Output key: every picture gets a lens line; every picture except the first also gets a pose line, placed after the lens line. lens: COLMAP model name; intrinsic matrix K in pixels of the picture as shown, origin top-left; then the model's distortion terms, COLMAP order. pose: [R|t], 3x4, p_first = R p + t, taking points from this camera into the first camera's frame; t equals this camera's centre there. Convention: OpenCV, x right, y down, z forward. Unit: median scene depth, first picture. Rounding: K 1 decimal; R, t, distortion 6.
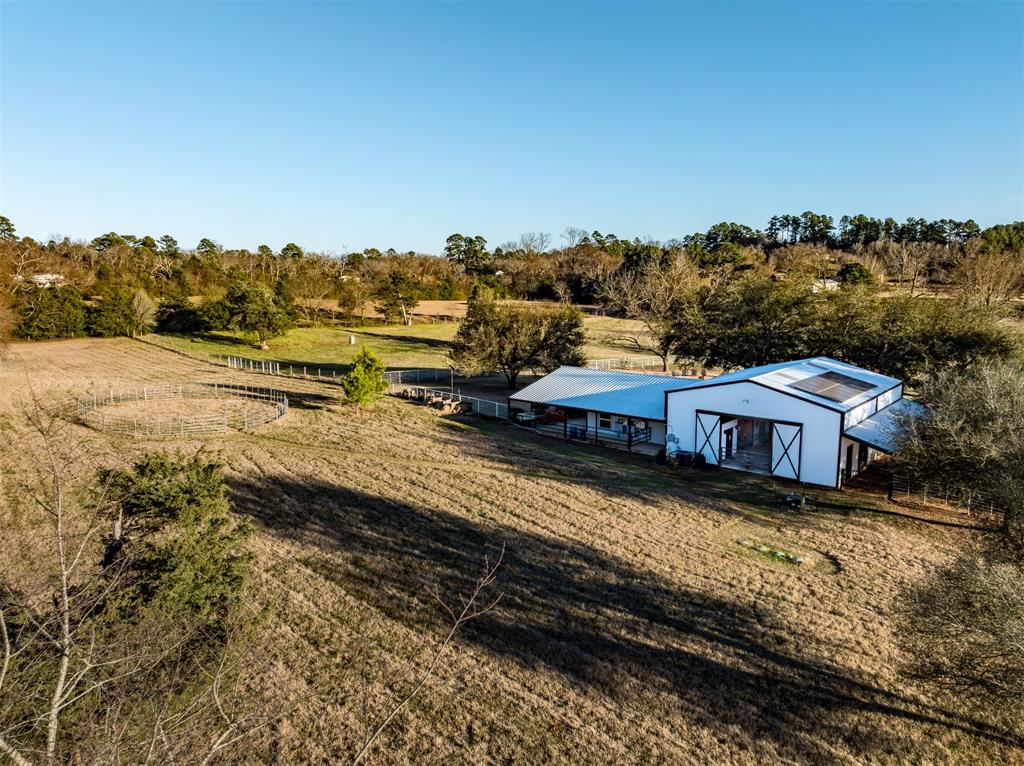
lens RADIAL K [[710.4, 0, 512.4], [0, 710.4, 379.7], [0, 0, 1]] dist [-0.022154, -0.000790]
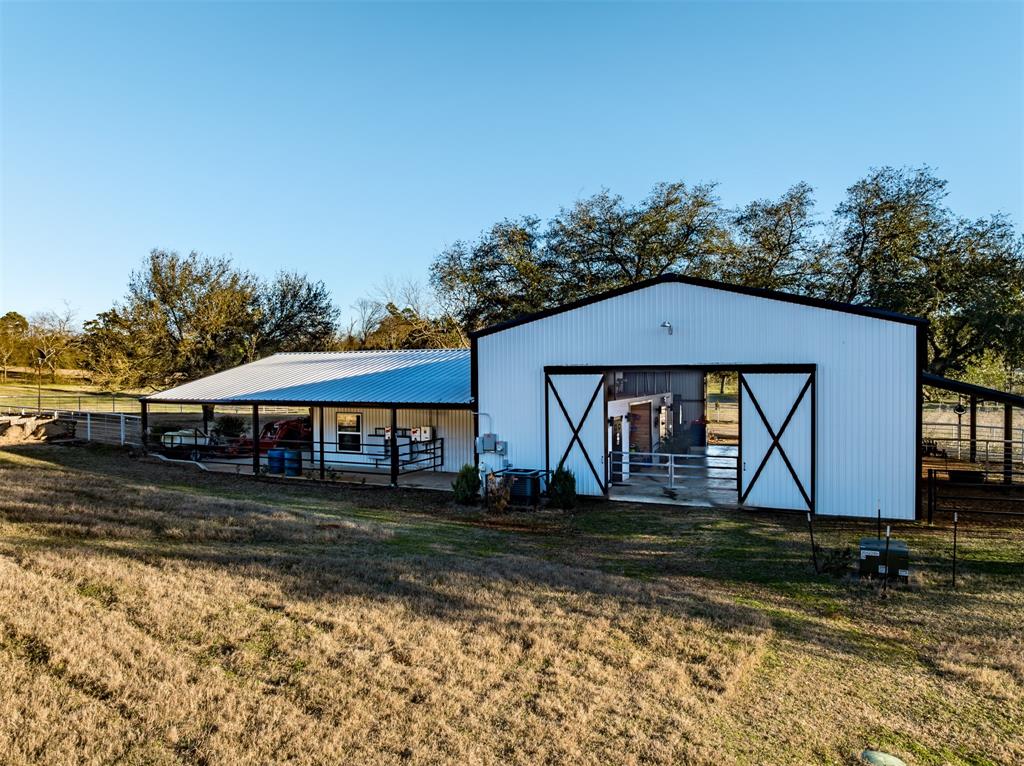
lens RADIAL K [[710.4, 0, 515.8], [0, 710.4, 384.0], [0, 0, 1]] dist [-0.022154, -0.000790]
pose [[0.961404, -0.002809, 0.275127, 0.128041], [0.040188, 0.990657, -0.130319, 0.107118], [-0.272190, 0.136346, 0.952535, 0.611970]]
